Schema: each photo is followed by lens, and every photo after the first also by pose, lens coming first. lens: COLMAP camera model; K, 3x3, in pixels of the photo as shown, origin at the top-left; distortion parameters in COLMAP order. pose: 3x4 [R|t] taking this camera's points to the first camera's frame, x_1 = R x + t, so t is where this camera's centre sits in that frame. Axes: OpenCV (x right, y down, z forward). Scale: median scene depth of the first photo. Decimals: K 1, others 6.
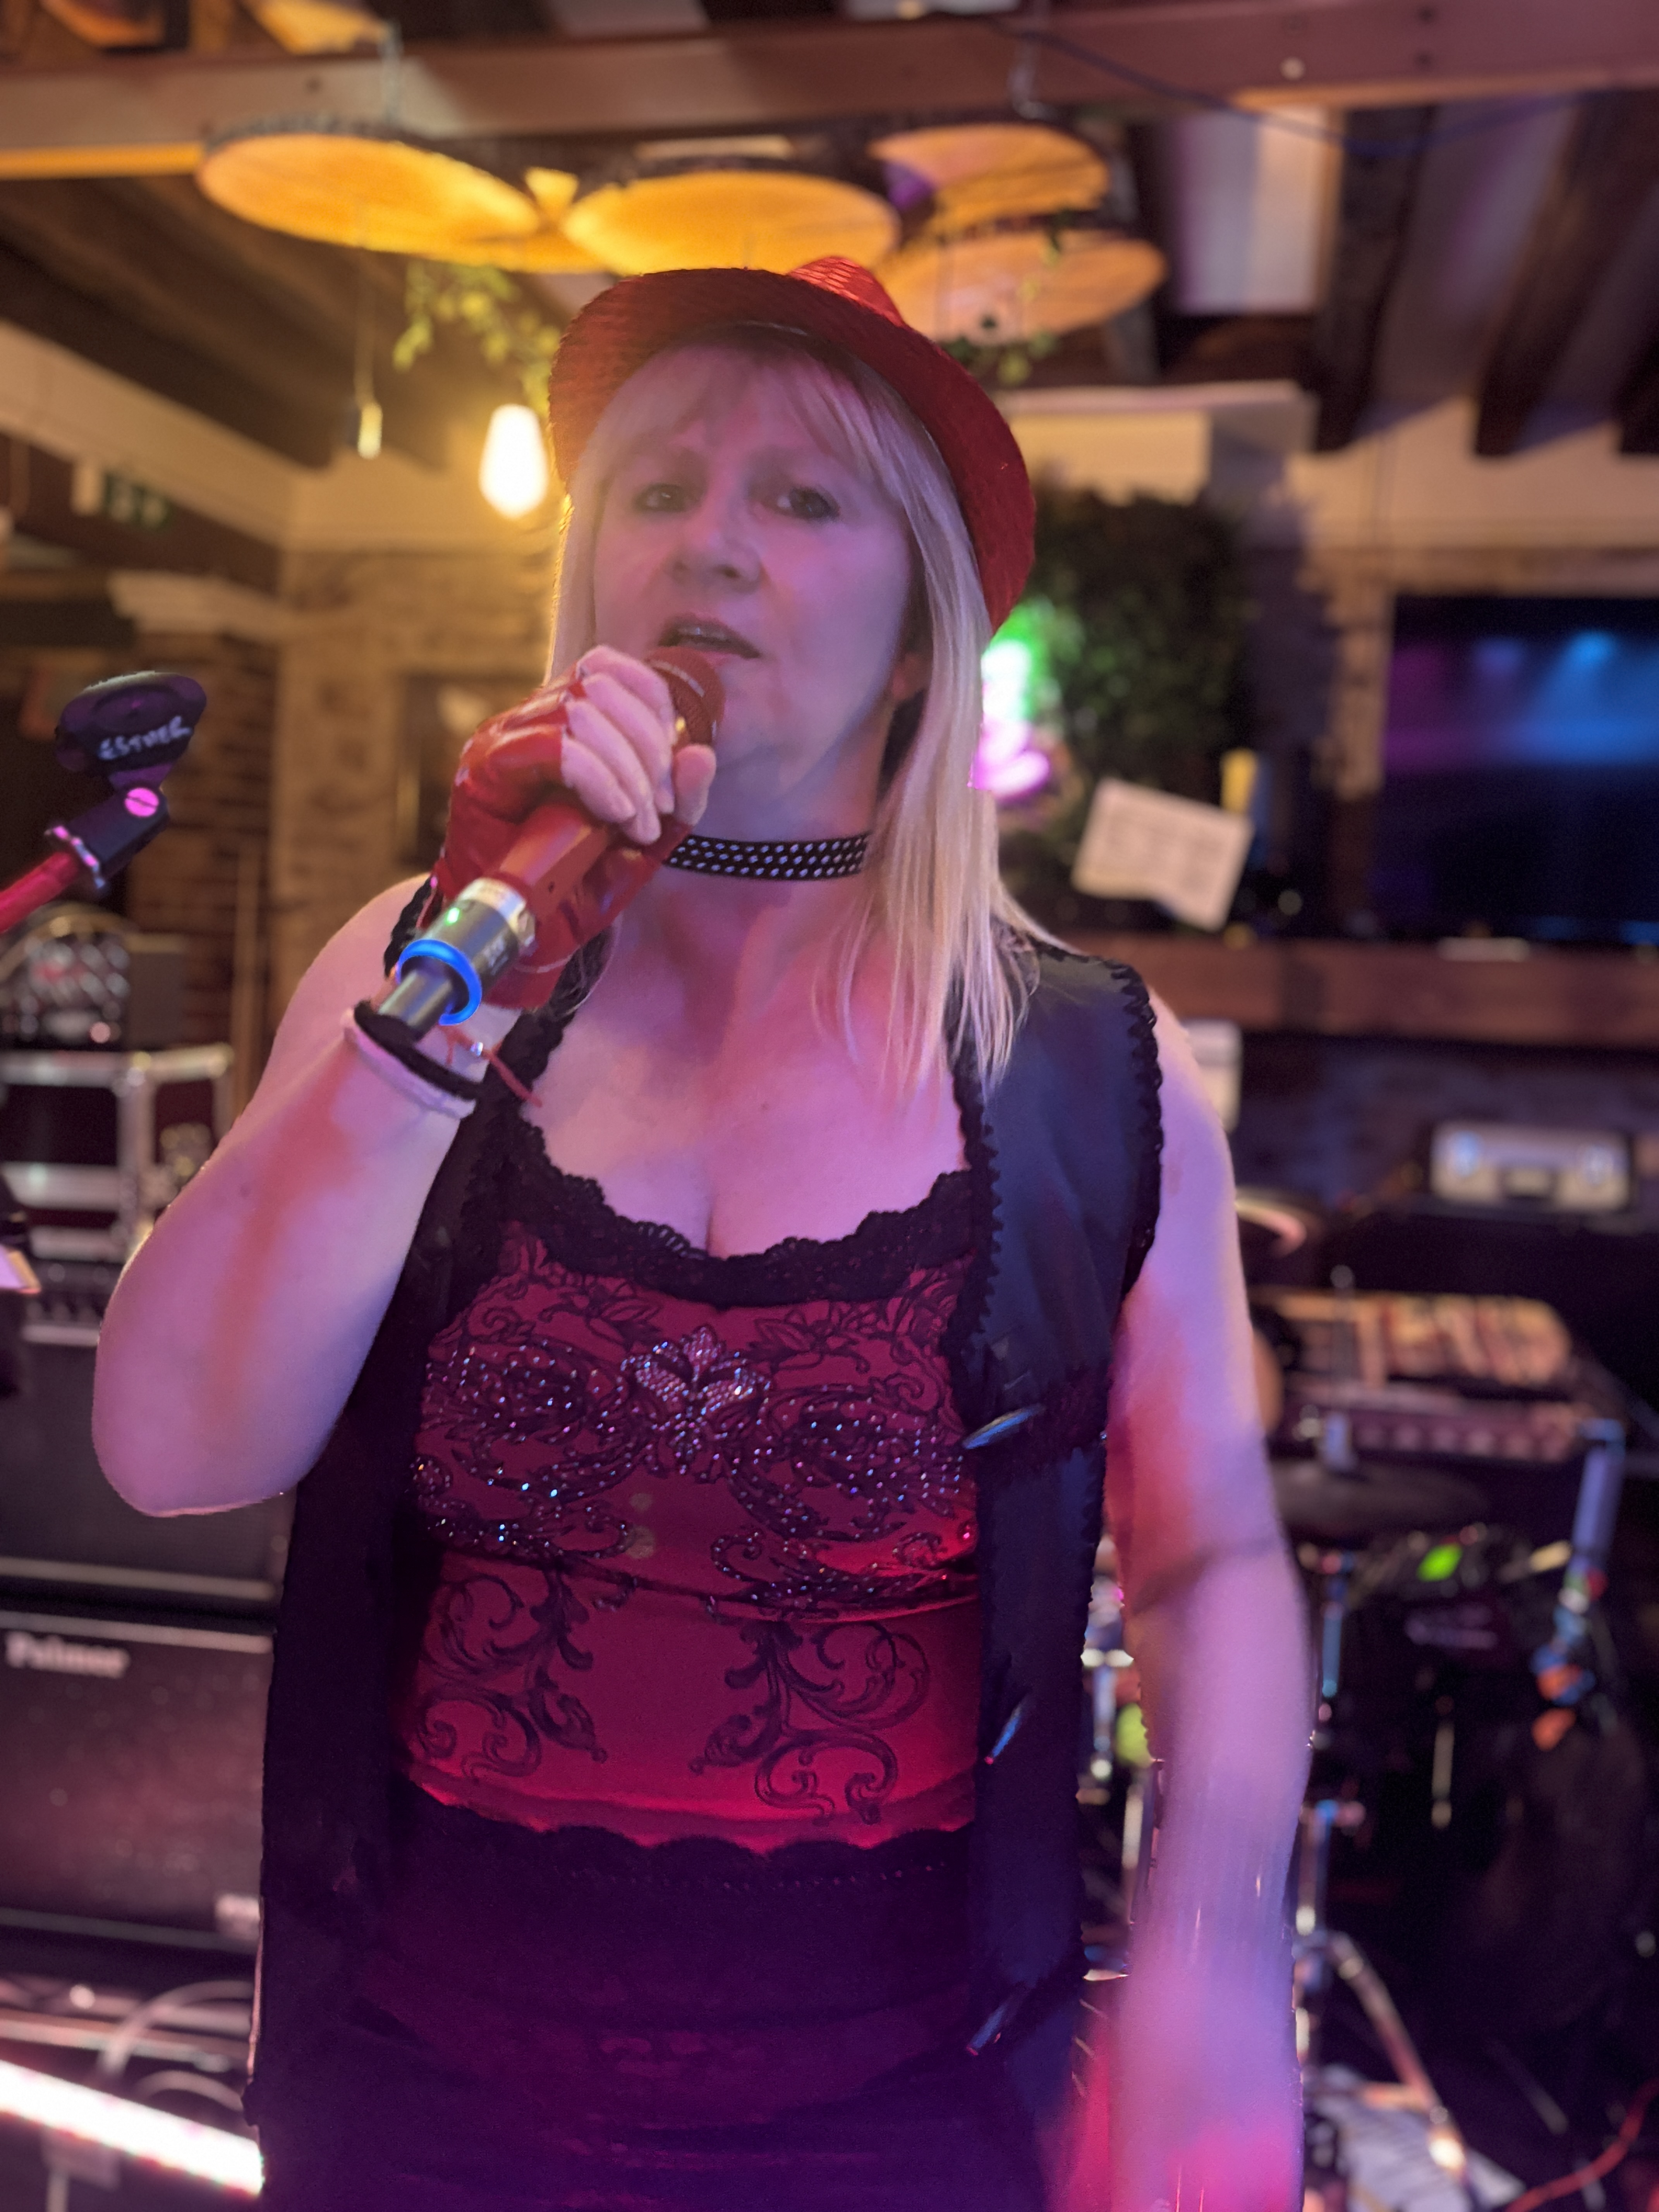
lens RADIAL K [[2151.1, 0, 813.6], [0, 2151.1, 1111.5], [0, 0, 1]] dist [0.021119, 0.000000]
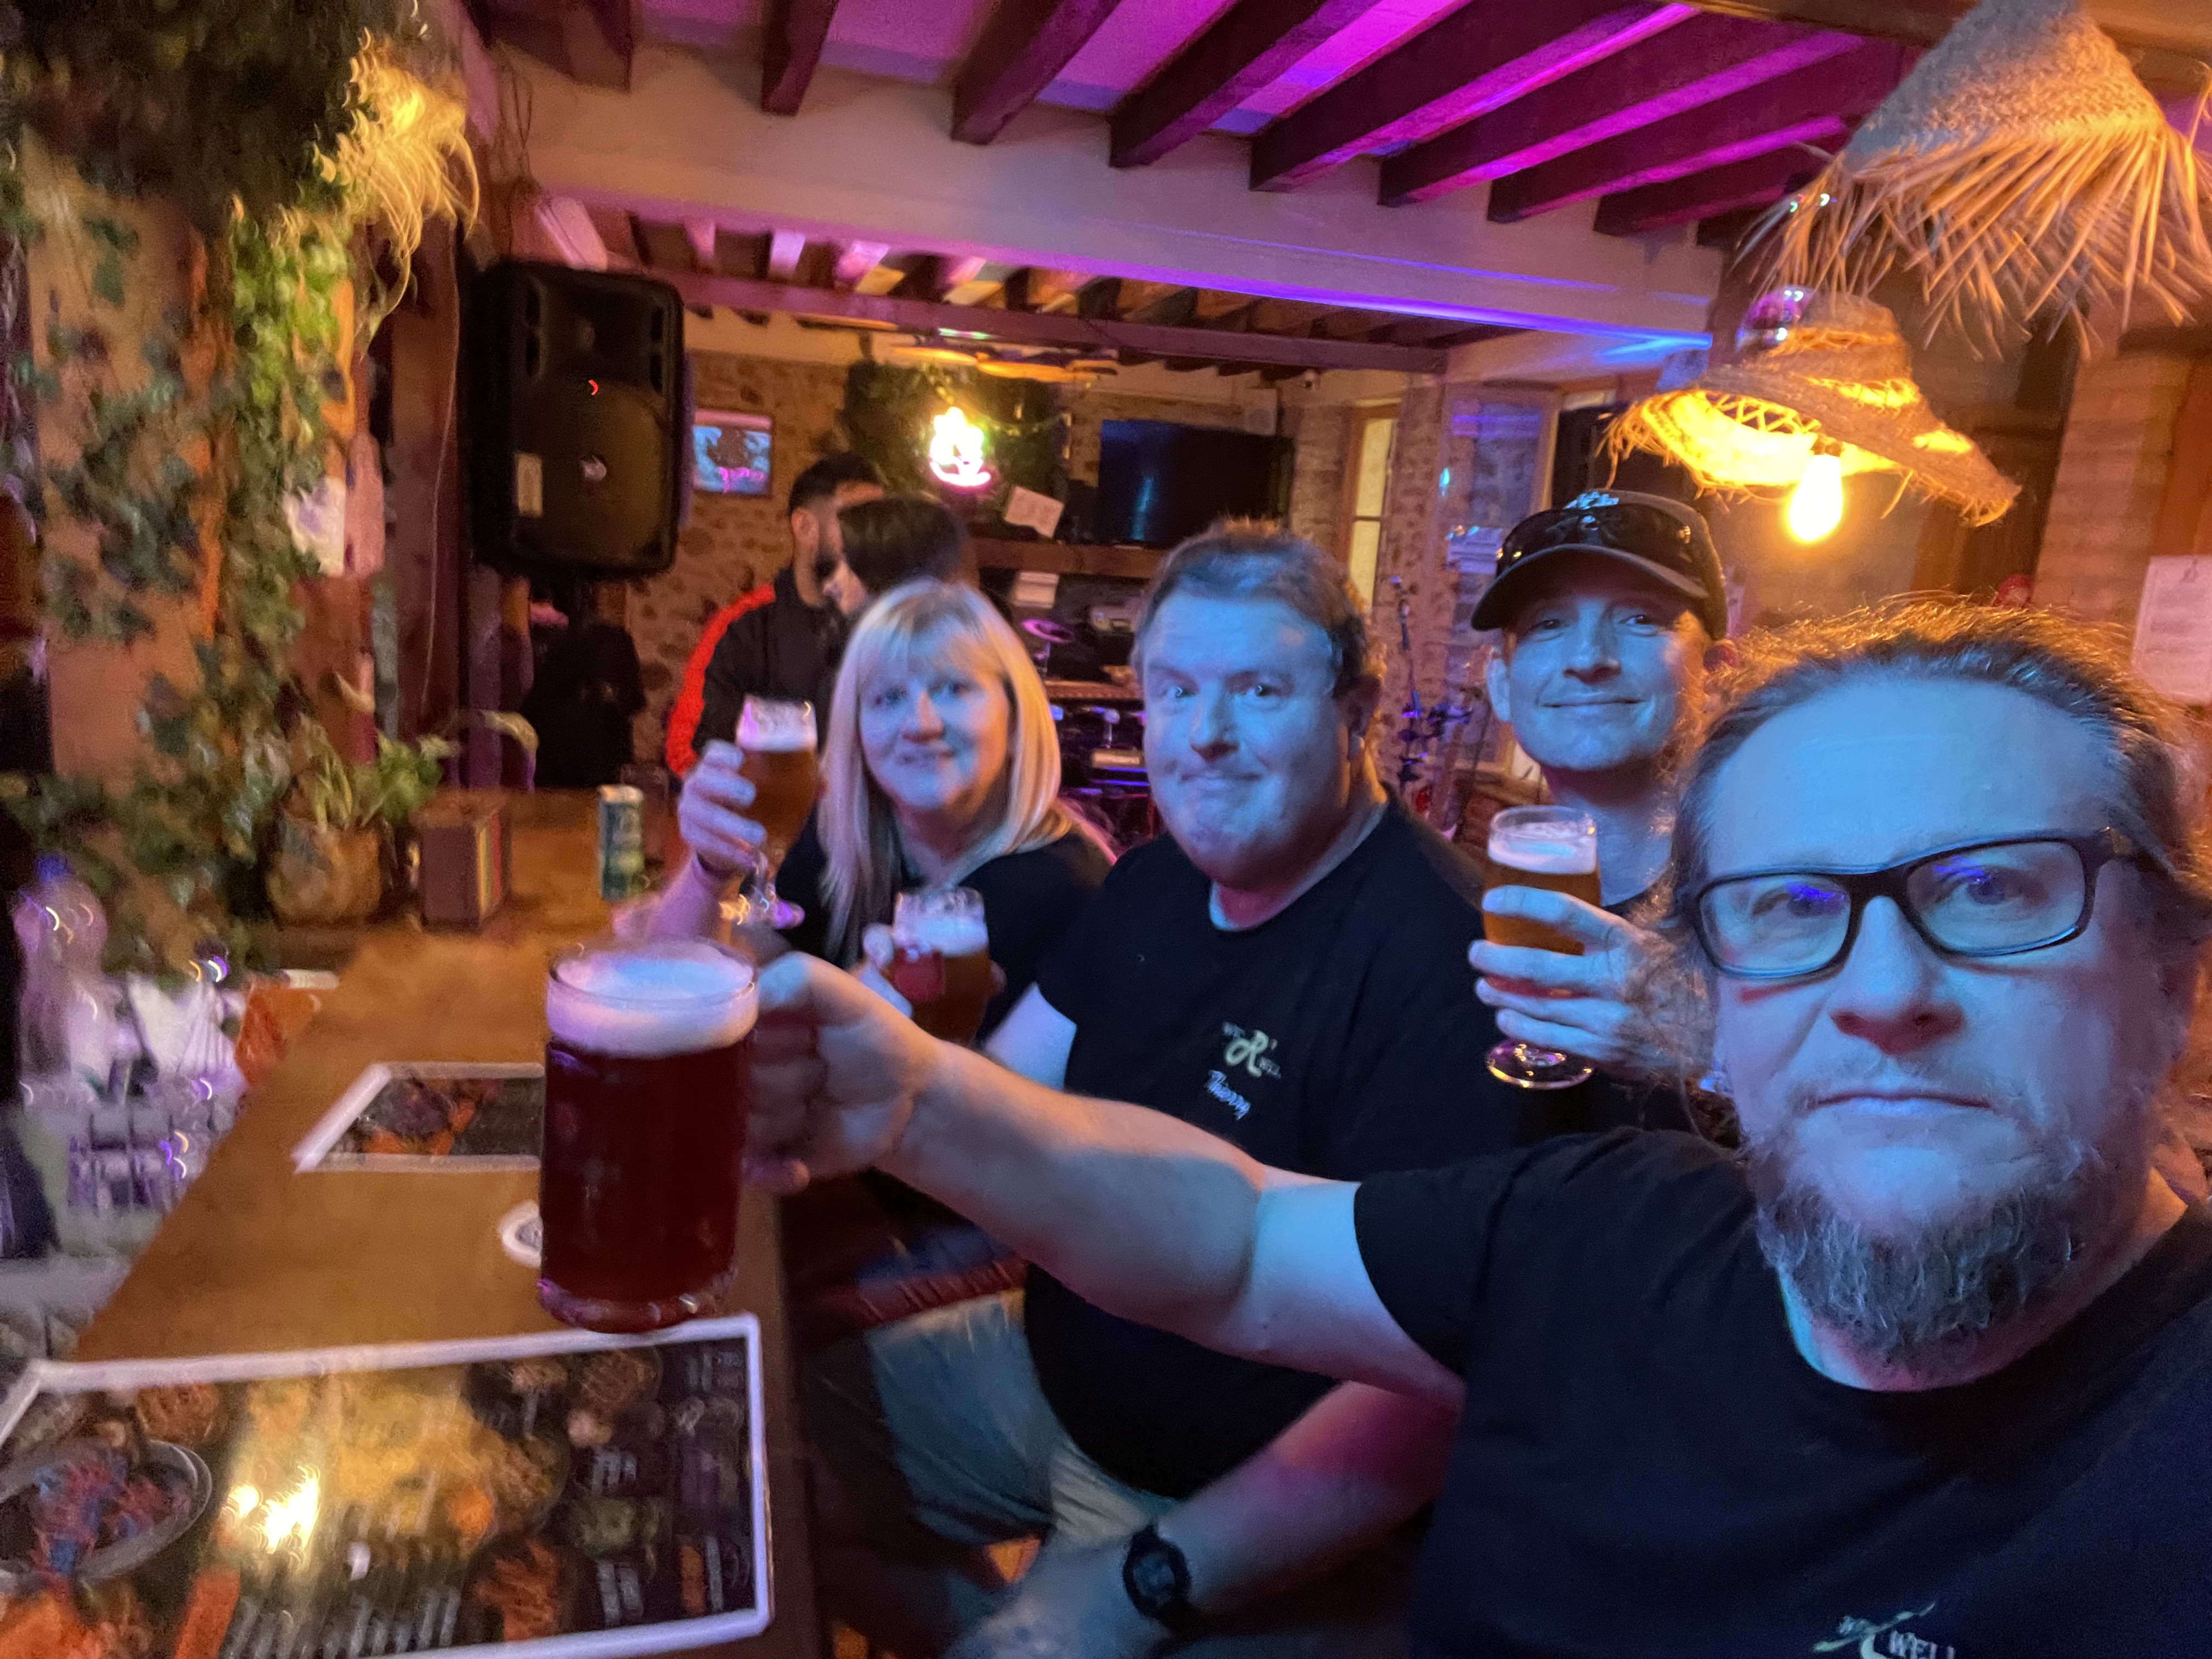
lens RADIAL K [[1481.6, 0, 1106.6], [0, 1481.6, 827.5], [0, 0, 1]] dist [0.002054, 0.000216]
pose [[0.902897, -0.059710, 0.425690, -0.631714], [-0.008436, 0.987653, 0.156428, -0.013060], [-0.429774, -0.144829, 0.891245, -0.894814]]
